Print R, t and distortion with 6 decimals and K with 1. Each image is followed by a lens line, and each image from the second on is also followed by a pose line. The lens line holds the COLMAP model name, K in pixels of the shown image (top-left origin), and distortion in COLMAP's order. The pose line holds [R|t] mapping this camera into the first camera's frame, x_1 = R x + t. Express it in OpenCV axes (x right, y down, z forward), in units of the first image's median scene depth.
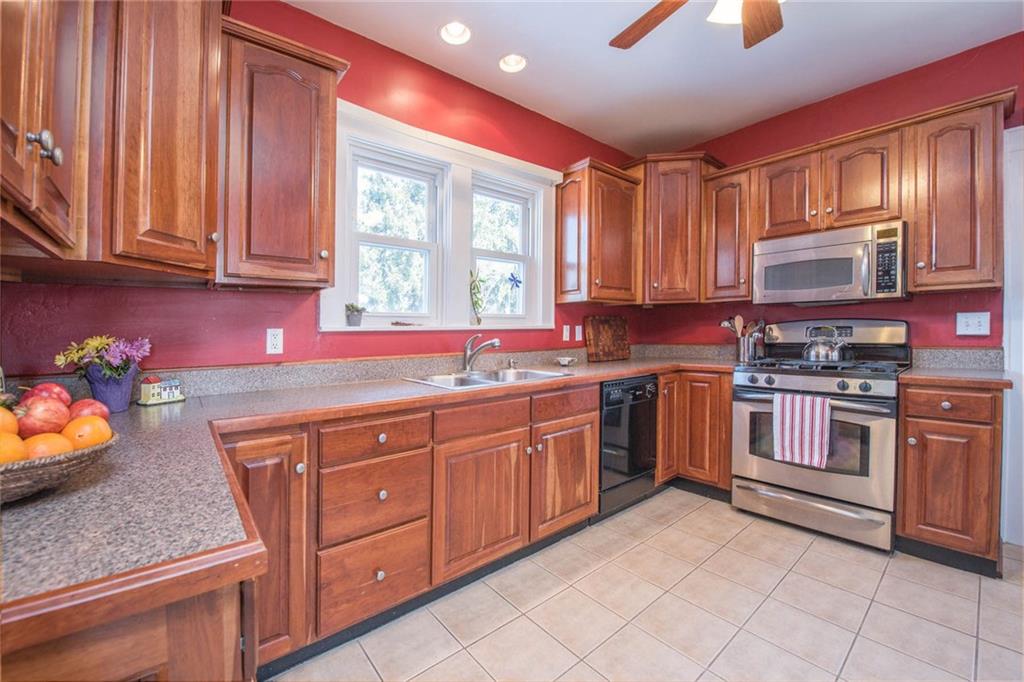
lens RADIAL K [[409.9, 0, 514.1], [0, 409.9, 332.7], [0, 0, 1]] dist [-0.002194, -0.000536]
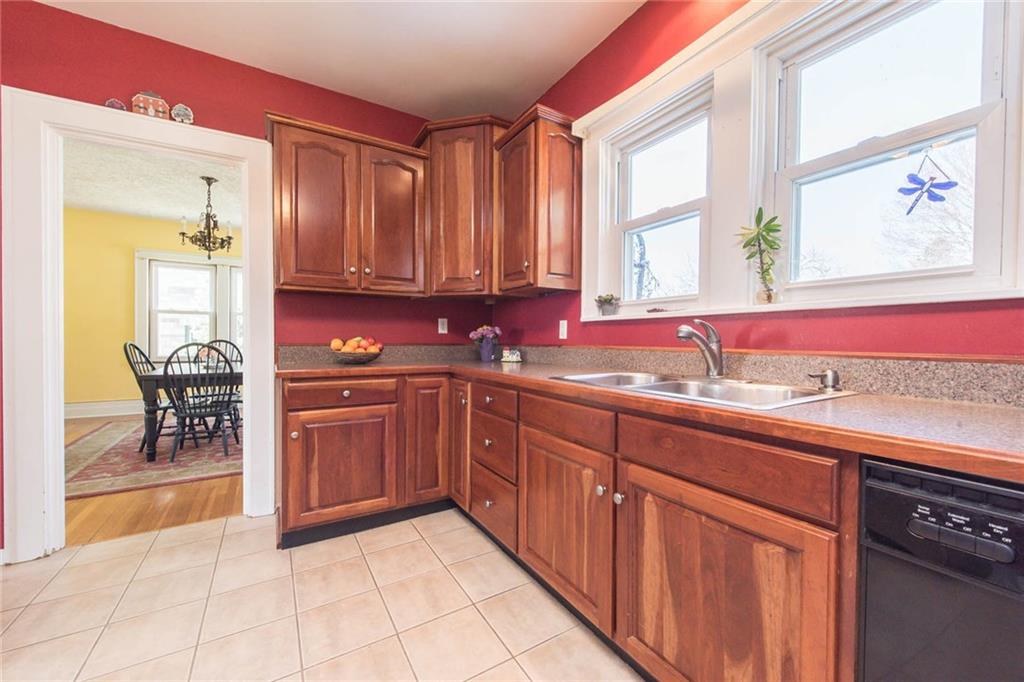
lens RADIAL K [[409.9, 0, 517.8], [0, 409.9, 335.1], [0, 0, 1]] dist [-0.002194, -0.000536]
pose [[-0.169077, -0.000279, -0.985603, 0.524478], [-0.004740, 0.999989, 0.000530, 0.026177], [0.985592, 0.004762, -0.169076, 0.723679]]
